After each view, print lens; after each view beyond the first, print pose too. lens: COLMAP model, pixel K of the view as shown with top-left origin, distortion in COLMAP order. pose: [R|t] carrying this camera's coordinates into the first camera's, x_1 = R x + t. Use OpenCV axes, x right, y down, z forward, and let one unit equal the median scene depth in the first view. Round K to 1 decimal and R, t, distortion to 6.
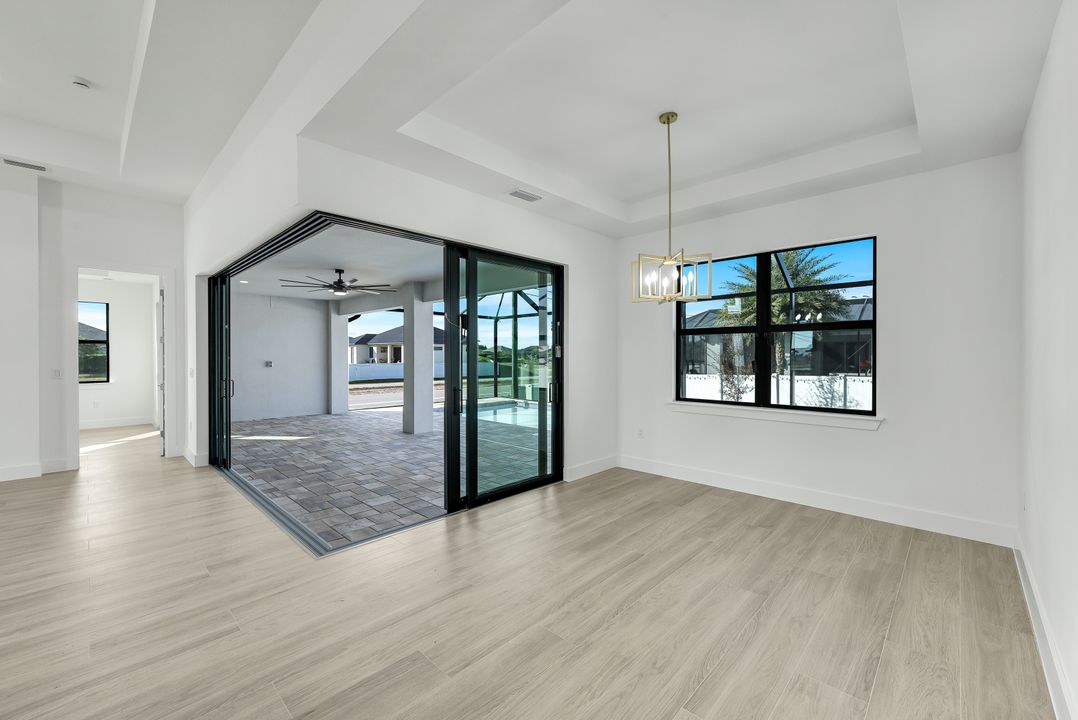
lens RADIAL K [[438.1, 0, 535.2], [0, 438.1, 359.9], [0, 0, 1]] dist [0.001316, 0.000037]
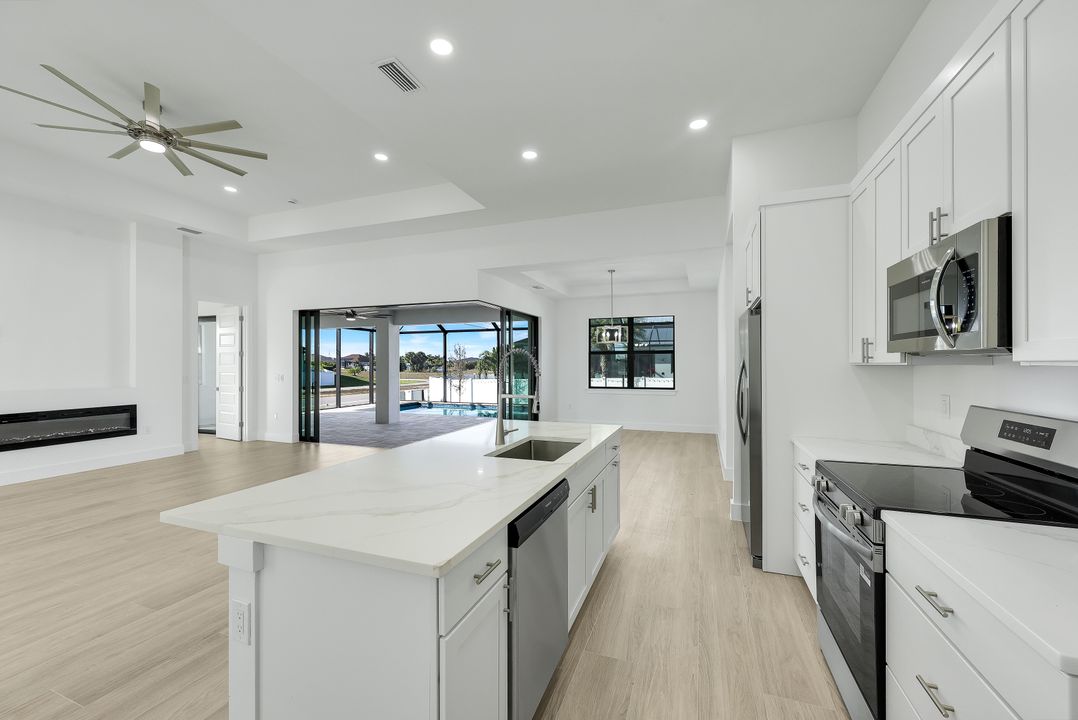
lens RADIAL K [[438.1, 0, 537.6], [0, 438.1, 363.6], [0, 0, 1]] dist [0.001316, 0.000037]
pose [[0.916233, 0.001082, 0.400644, -0.606756], [0.003770, 0.999929, -0.011321, 0.004218], [-0.400628, 0.011883, 0.916164, -0.628989]]
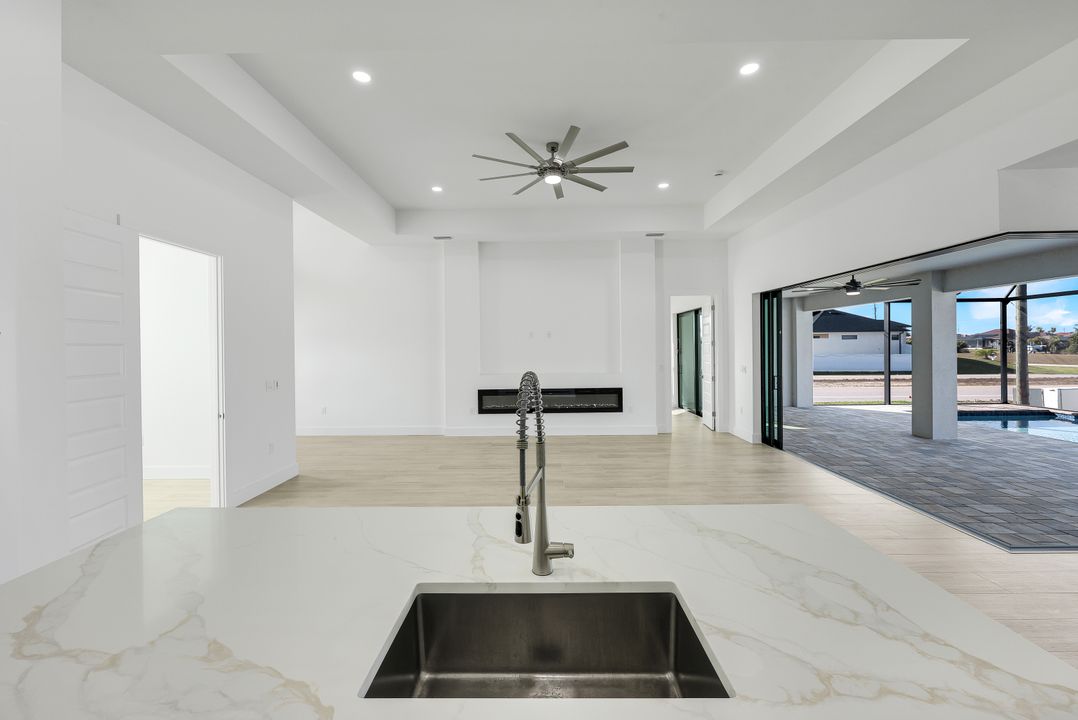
lens RADIAL K [[438.1, 0, 531.2], [0, 438.1, 347.9], [0, 0, 1]] dist [0.001316, 0.000037]
pose [[0.690269, -0.007265, -0.723517, -0.294308], [0.003857, 0.999972, -0.006361, -0.026113], [0.723543, 0.001600, 0.690278, -0.336869]]
